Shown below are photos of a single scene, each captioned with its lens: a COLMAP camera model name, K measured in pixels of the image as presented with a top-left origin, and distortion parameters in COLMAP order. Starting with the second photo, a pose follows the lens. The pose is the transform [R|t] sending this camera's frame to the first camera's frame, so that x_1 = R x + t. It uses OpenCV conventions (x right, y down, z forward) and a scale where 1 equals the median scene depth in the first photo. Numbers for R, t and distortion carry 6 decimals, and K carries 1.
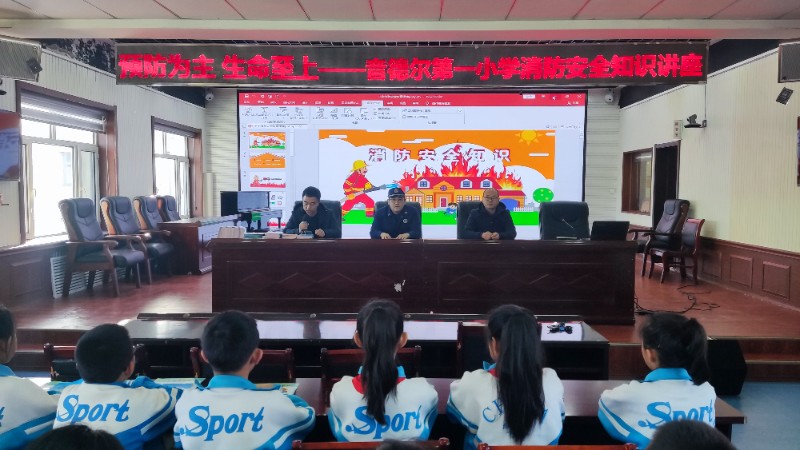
lens RADIAL K [[592.0, 0, 414.1], [0, 592.0, 223.6], [0, 0, 1]] dist [0.076925, -0.118676]
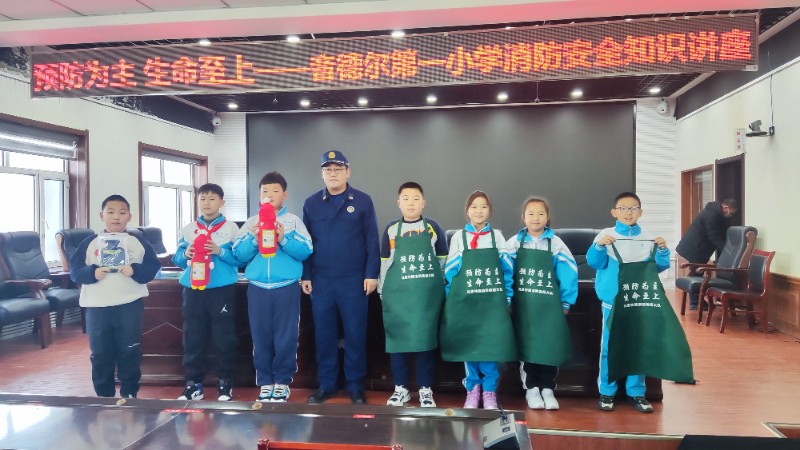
lens RADIAL K [[597.4, 0, 416.6], [0, 597.4, 222.0], [0, 0, 1]] dist [-0.008872, -0.005001]
pose [[0.992275, -0.010214, -0.123635, 0.117556], [0.003669, 0.998585, -0.053050, -0.006214], [0.124002, 0.052187, 0.990909, 0.171344]]
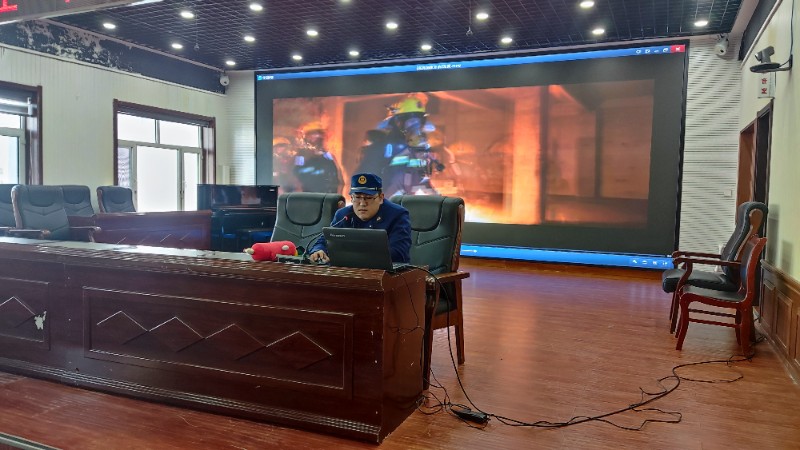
lens RADIAL K [[592.0, 0, 414.1], [0, 592.0, 223.6], [0, 0, 1]] dist [0.076925, -0.118676]
pose [[0.923256, 0.035919, -0.382503, 0.398188], [-0.039722, 0.999209, -0.002048, -0.007741], [0.382127, 0.017085, 0.923952, 0.390506]]
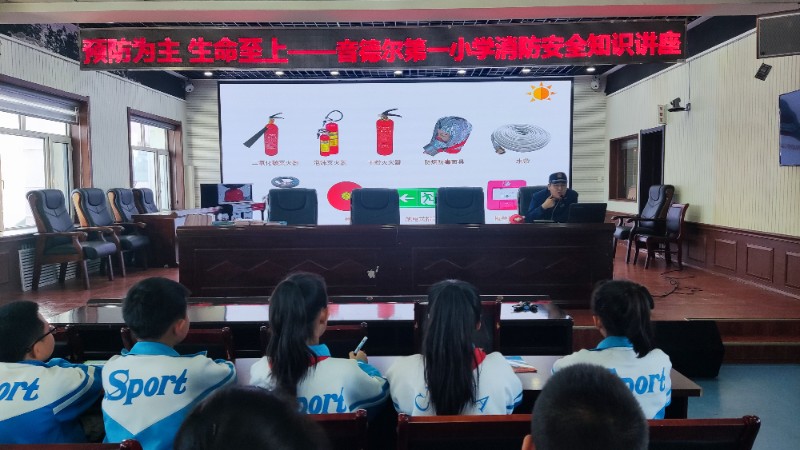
lens RADIAL K [[592.0, 0, 414.1], [0, 592.0, 223.6], [0, 0, 1]] dist [0.076925, -0.118676]
pose [[0.999898, -0.013444, 0.004910, 0.027595], [0.013420, 0.999898, 0.004926, 0.014511], [-0.004975, -0.004859, 0.999976, 0.017019]]
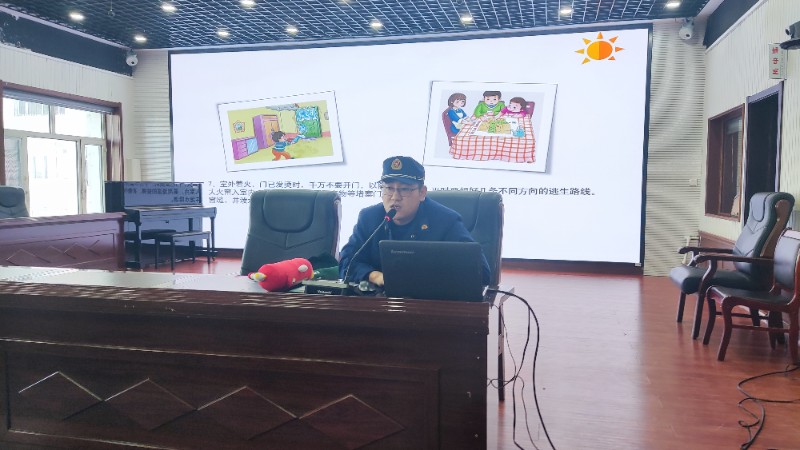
lens RADIAL K [[592.0, 0, 414.1], [0, 592.0, 223.6], [0, 0, 1]] dist [0.076925, -0.118676]
pose [[0.973008, 0.014547, -0.230314, 0.283167], [-0.013909, 0.999894, 0.004394, -0.012582], [0.230353, -0.001072, 0.973107, 0.462036]]
